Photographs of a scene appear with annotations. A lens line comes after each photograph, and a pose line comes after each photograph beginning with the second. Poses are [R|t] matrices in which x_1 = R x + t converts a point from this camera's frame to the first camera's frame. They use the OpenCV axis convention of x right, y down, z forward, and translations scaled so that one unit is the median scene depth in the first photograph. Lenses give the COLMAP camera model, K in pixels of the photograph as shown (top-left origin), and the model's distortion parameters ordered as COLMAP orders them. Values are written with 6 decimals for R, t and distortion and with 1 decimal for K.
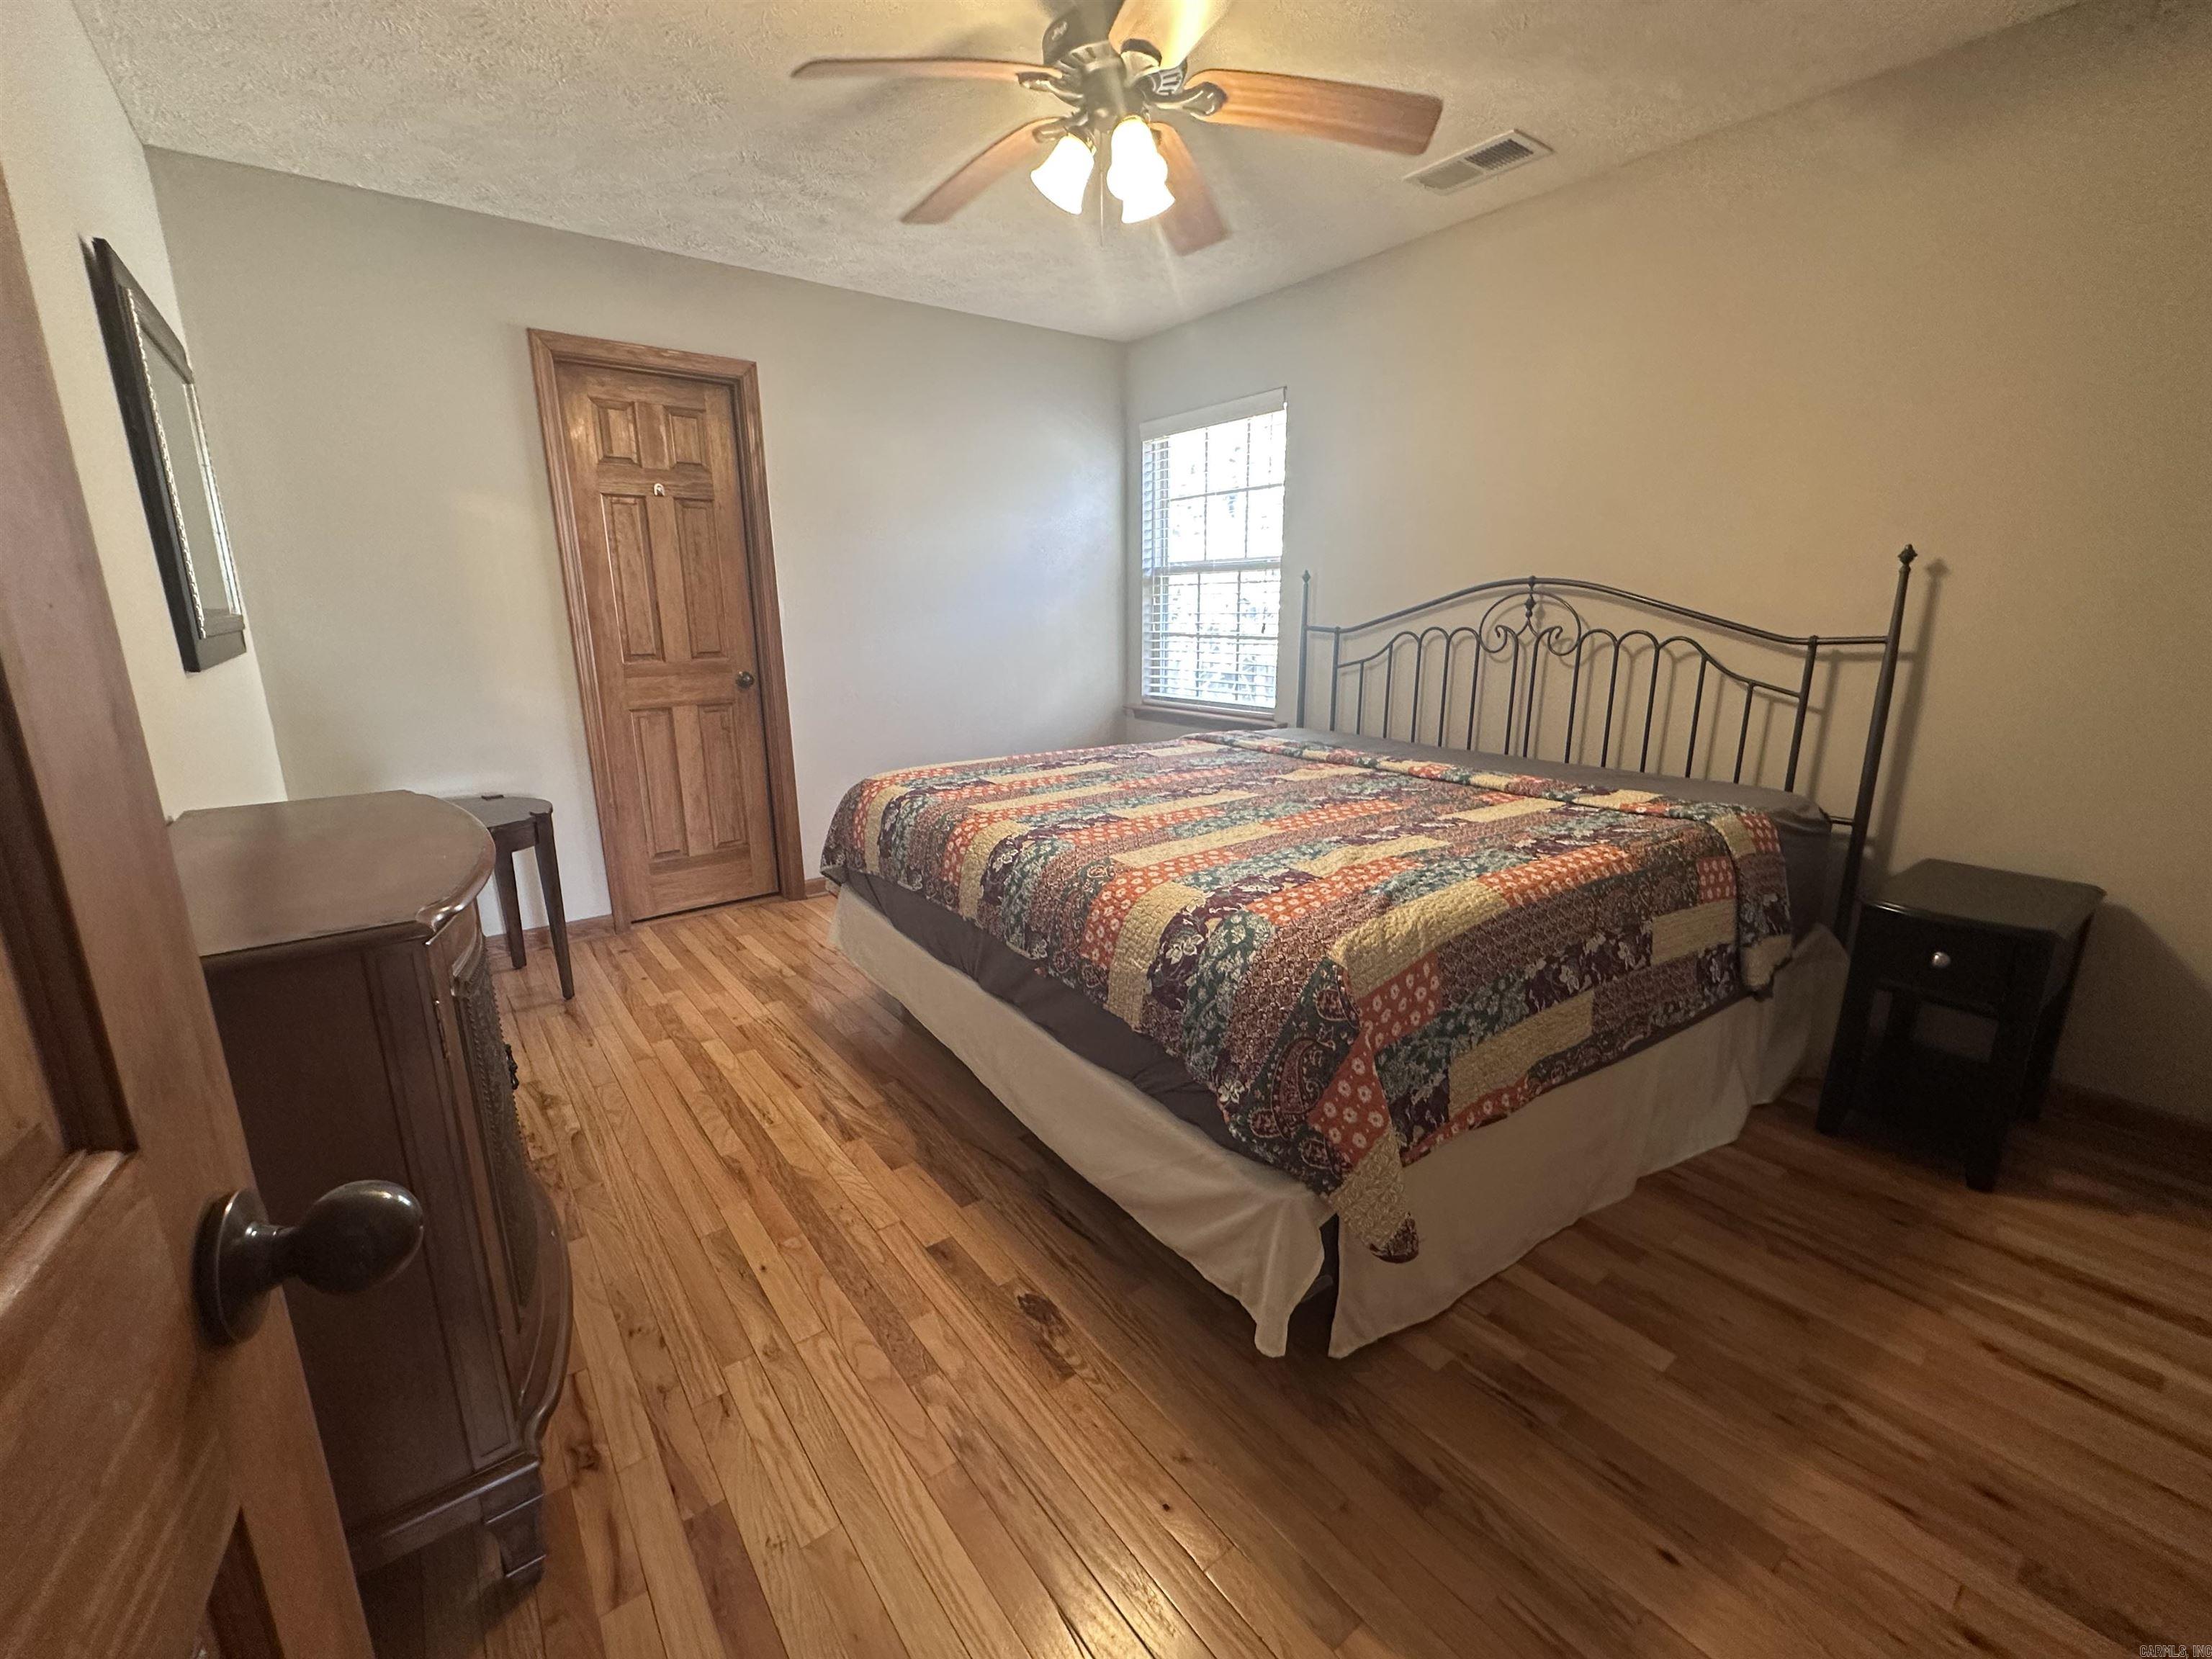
lens RADIAL K [[925.4, 0, 1100.6], [0, 925.4, 836.3], [0, 0, 1]] dist [-0.004752, 0.000909]
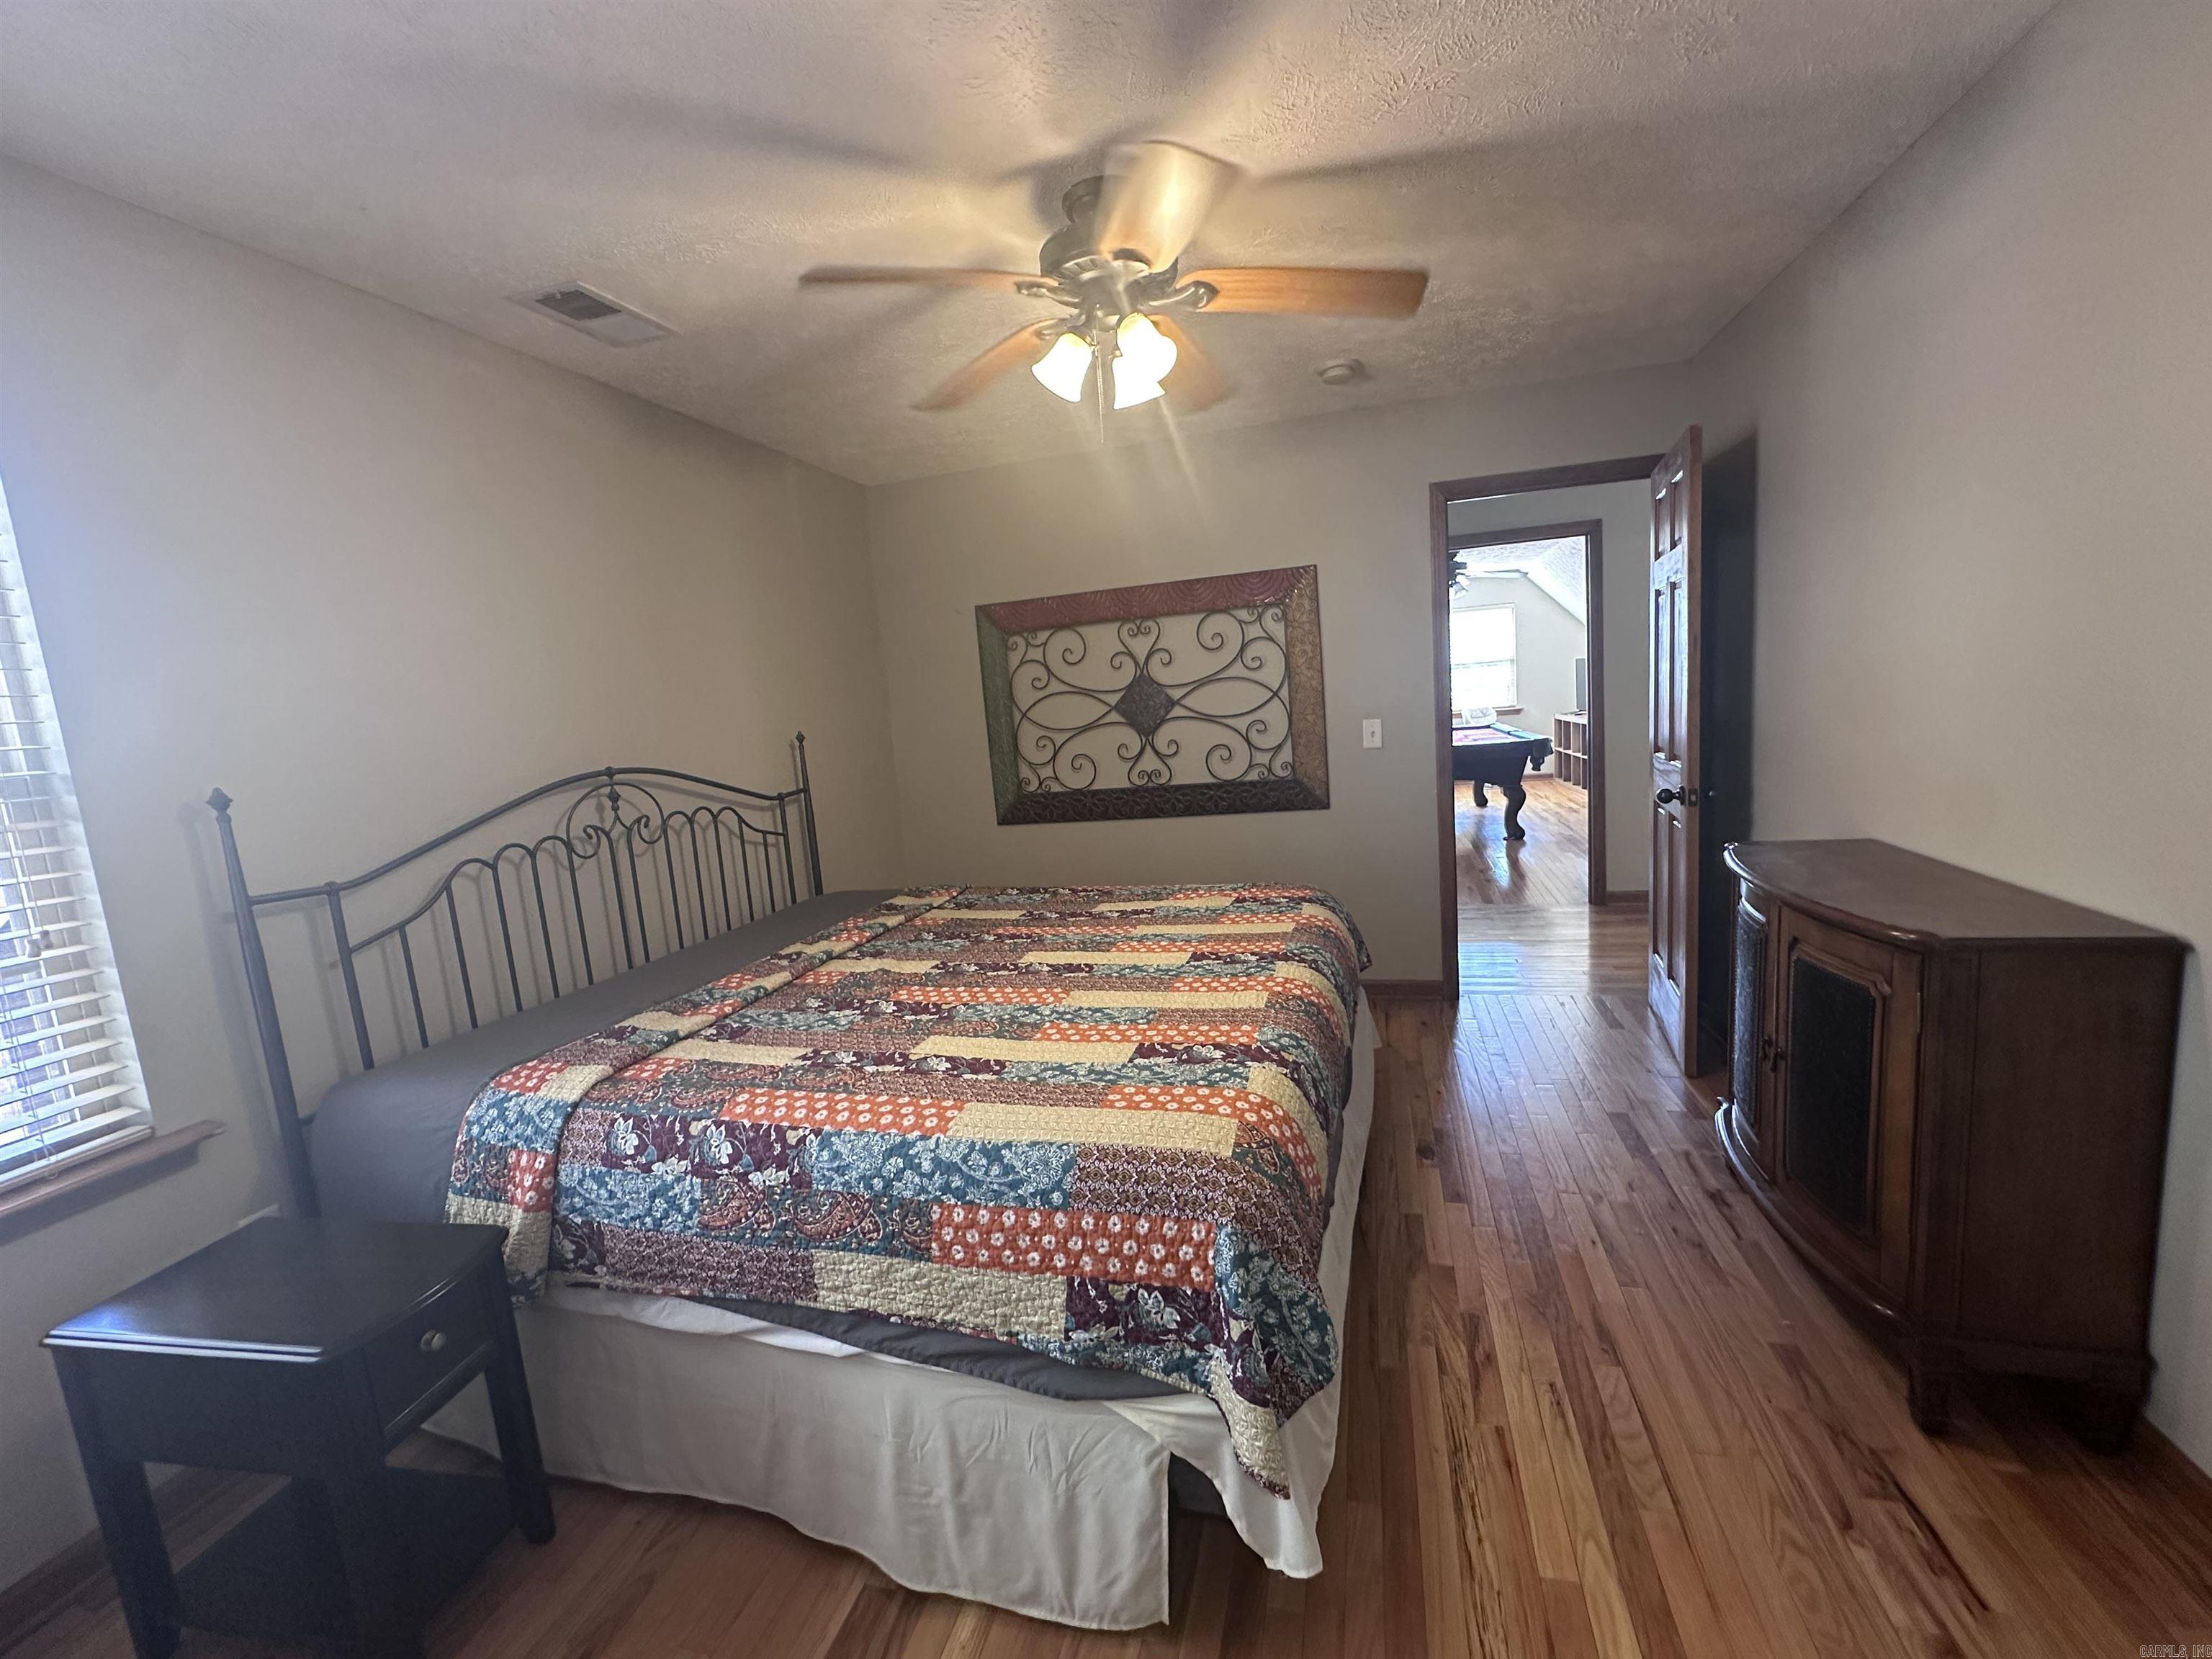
lens RADIAL K [[925.4, 0, 1099.4], [0, 925.4, 828.4], [0, 0, 1]] dist [-0.004752, 0.000909]
pose [[-0.605938, -0.058448, 0.793362, -0.540384], [0.270325, 0.922823, 0.274449, -0.343395], [-0.748174, 0.380765, -0.543373, 1.151354]]
